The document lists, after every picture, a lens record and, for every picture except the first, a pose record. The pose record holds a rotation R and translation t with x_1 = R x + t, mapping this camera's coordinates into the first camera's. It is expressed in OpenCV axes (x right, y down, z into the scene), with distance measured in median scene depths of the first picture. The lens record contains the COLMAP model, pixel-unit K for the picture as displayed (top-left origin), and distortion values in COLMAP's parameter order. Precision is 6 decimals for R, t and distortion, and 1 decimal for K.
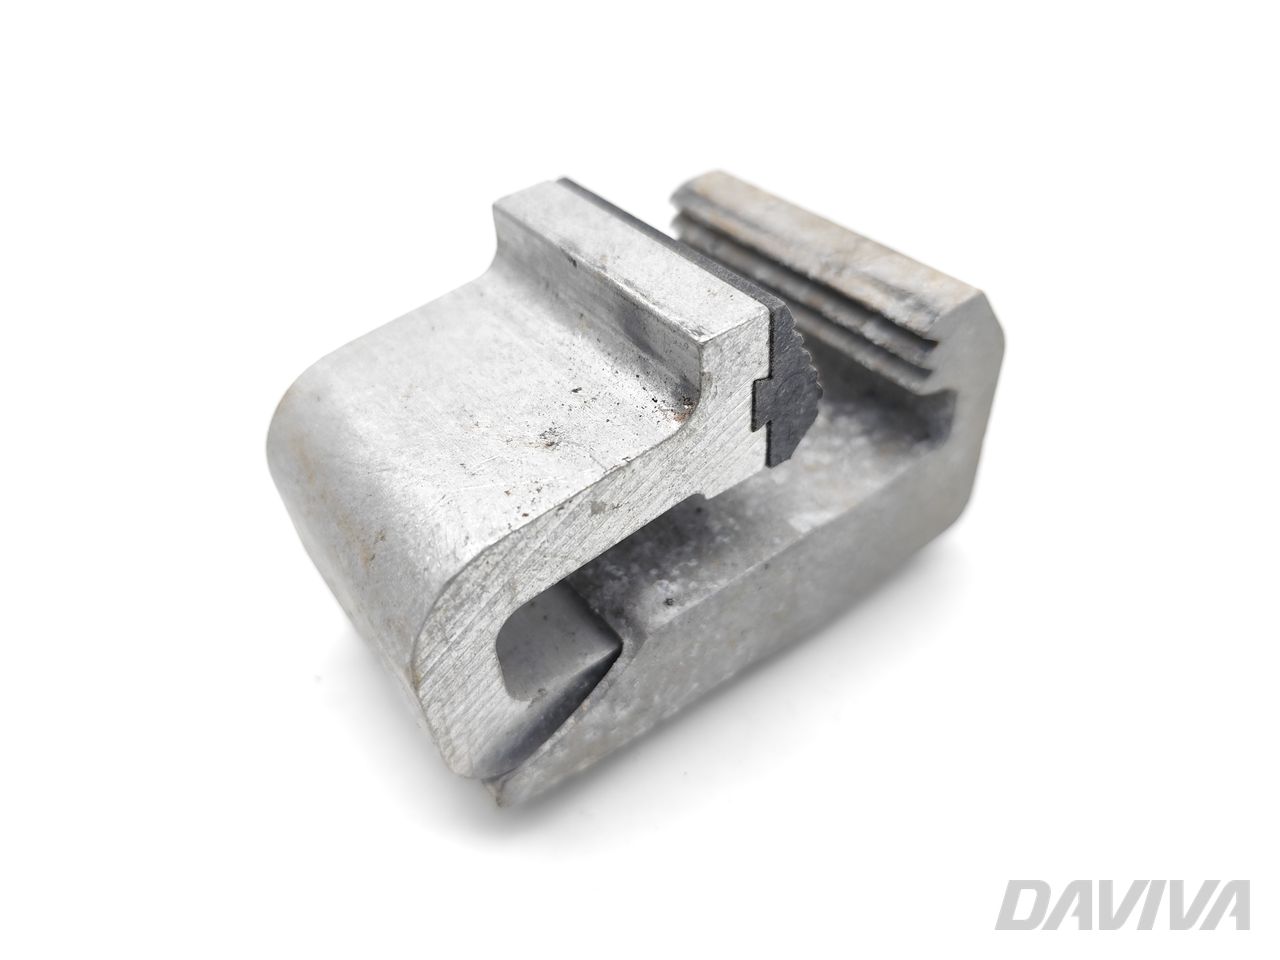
lens RADIAL K [[927.7, 0, 640.0], [0, 927.7, 480.0], [0, 0, 1]] dist [0.005970, 0.000540]
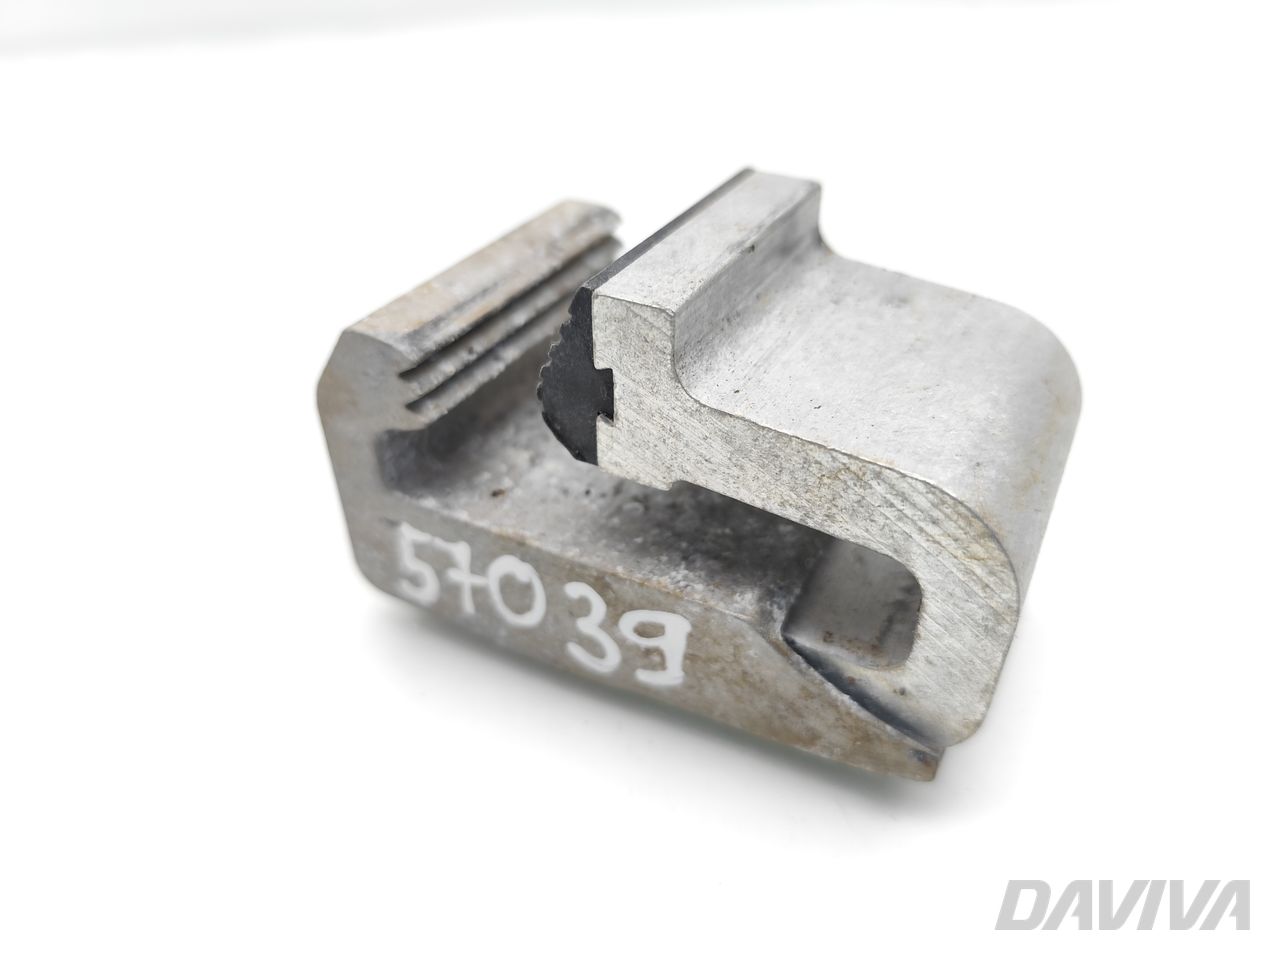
lens RADIAL K [[927.7, 0, 640.0], [0, 927.7, 480.0], [0, 0, 1]] dist [0.005970, 0.000540]
pose [[-0.420428, -0.475093, 0.772999, -0.830251], [0.634464, 0.455087, 0.624781, -0.753568], [-0.648610, 0.753115, 0.110098, 1.076139]]
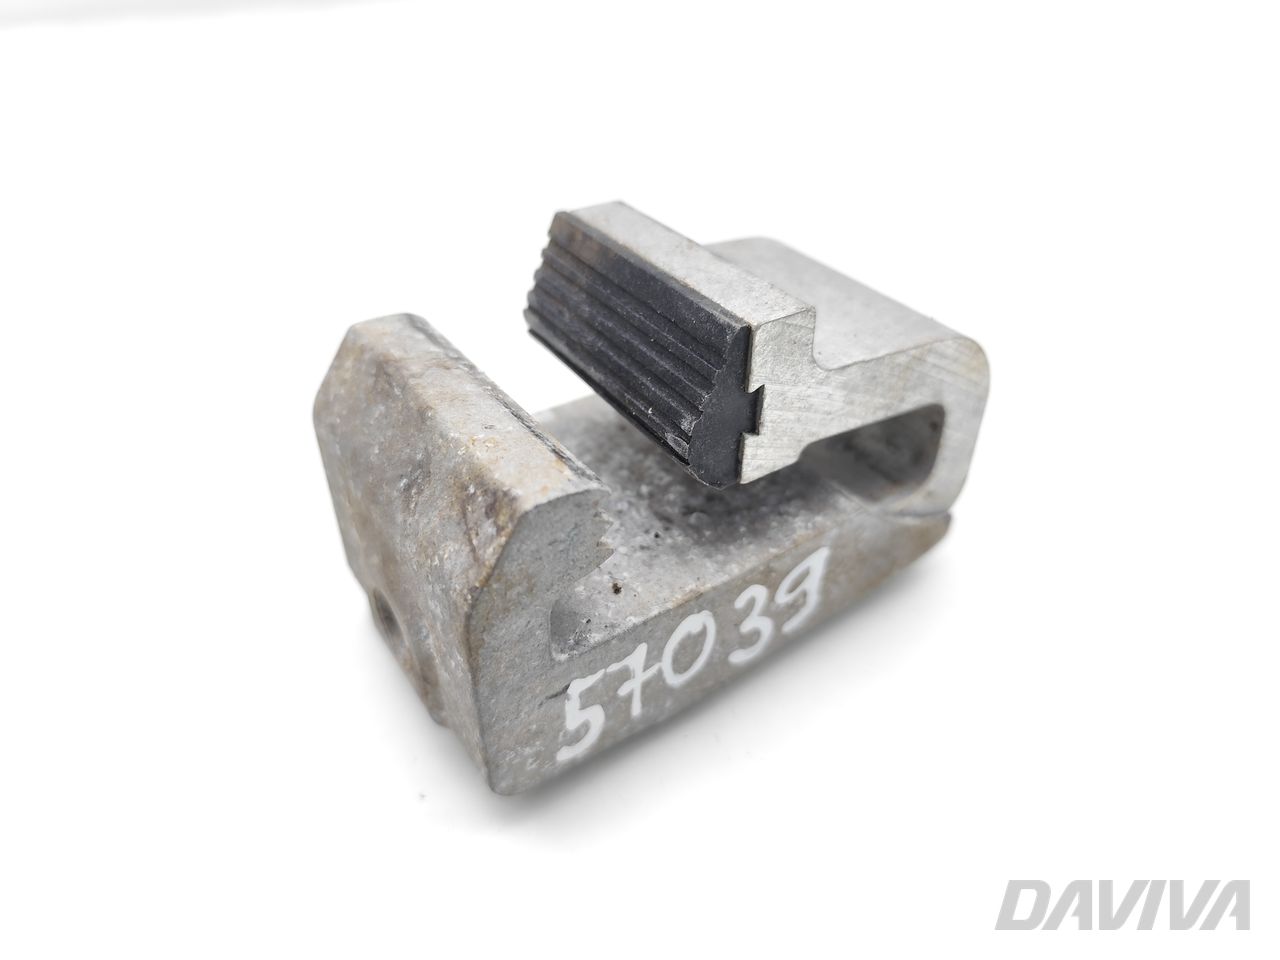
lens RADIAL K [[866.3, 0, 640.0], [0, 866.3, 480.0], [0, 0, 1]] dist [-0.000805, -0.000204]
pose [[-0.997878, 0.018377, 0.062459, -0.031301], [0.064888, 0.202127, 0.977207, -1.149008], [0.005333, 0.979187, -0.202891, 1.389780]]
